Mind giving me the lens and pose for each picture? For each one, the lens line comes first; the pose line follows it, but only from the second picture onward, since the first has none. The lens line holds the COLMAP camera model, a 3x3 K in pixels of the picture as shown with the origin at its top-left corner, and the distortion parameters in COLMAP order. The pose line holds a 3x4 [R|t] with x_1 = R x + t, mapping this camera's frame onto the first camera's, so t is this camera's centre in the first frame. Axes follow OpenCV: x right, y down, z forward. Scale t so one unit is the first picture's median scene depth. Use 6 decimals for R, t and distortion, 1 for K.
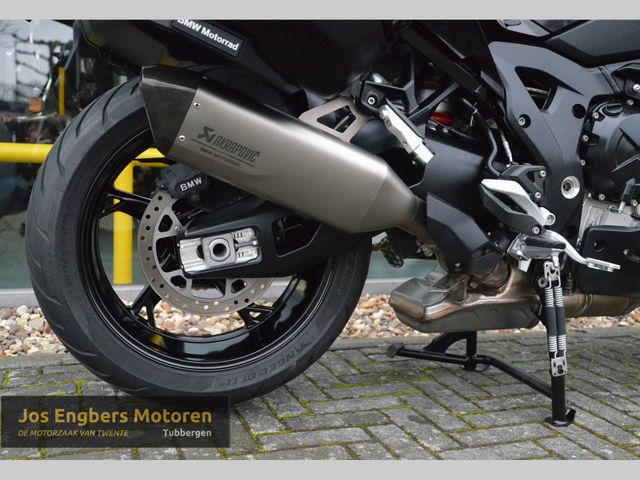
lens RADIAL K [[740.3, 0, 310.8], [0, 740.3, 239.5], [0, 0, 1]] dist [-0.019626, 0.178021]
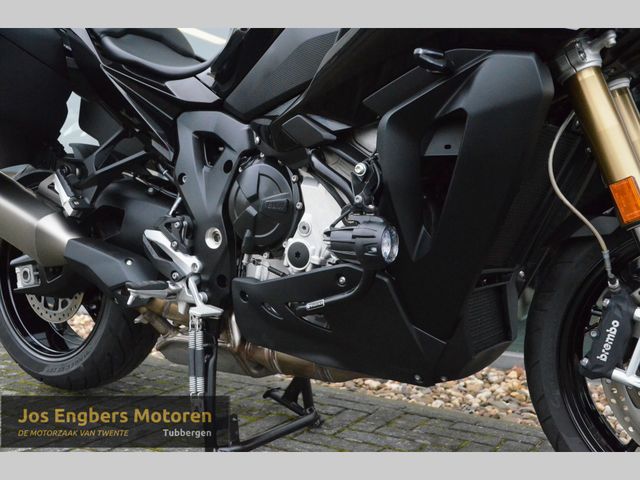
lens RADIAL K [[731.0, 0, 322.8], [0, 731.0, 250.4], [0, 0, 1]] dist [0.019928, 0.048498]
pose [[0.632974, 0.020229, -0.773909, 1.277677], [-0.084141, 0.995534, -0.042796, -0.022174], [0.769587, 0.092206, 0.631850, 0.470169]]
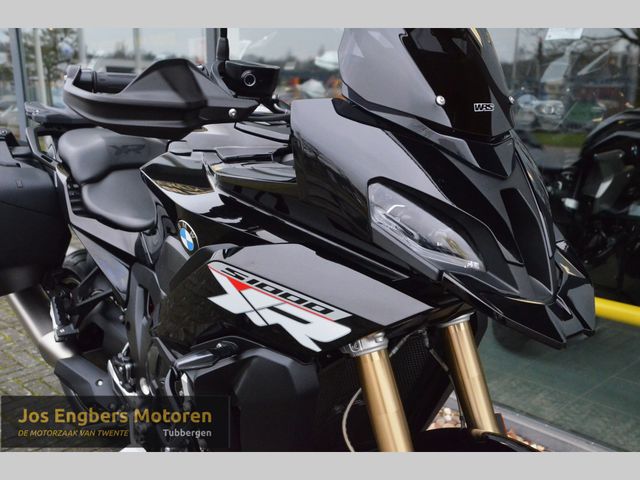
lens RADIAL K [[682.1, 0, 320.0], [0, 682.1, 240.0], [0, 0, 1]] dist [-0.009543, 0.222353]
pose [[0.376160, 0.171043, -0.910630, 1.499284], [-0.087930, 0.984968, 0.148684, -0.520811], [0.922373, 0.024143, 0.385546, 0.835442]]
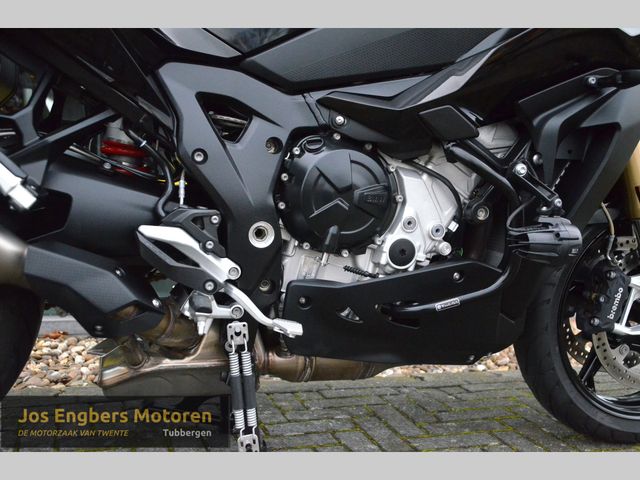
lens RADIAL K [[716.7, 0, 347.6], [0, 716.7, 239.3], [0, 0, 1]] dist [-0.015586, 0.171556]
pose [[0.999700, 0.018110, -0.016471, 0.470079], [-0.018274, 0.999785, -0.009829, -0.060069], [0.016289, 0.010127, 0.999816, 0.183948]]
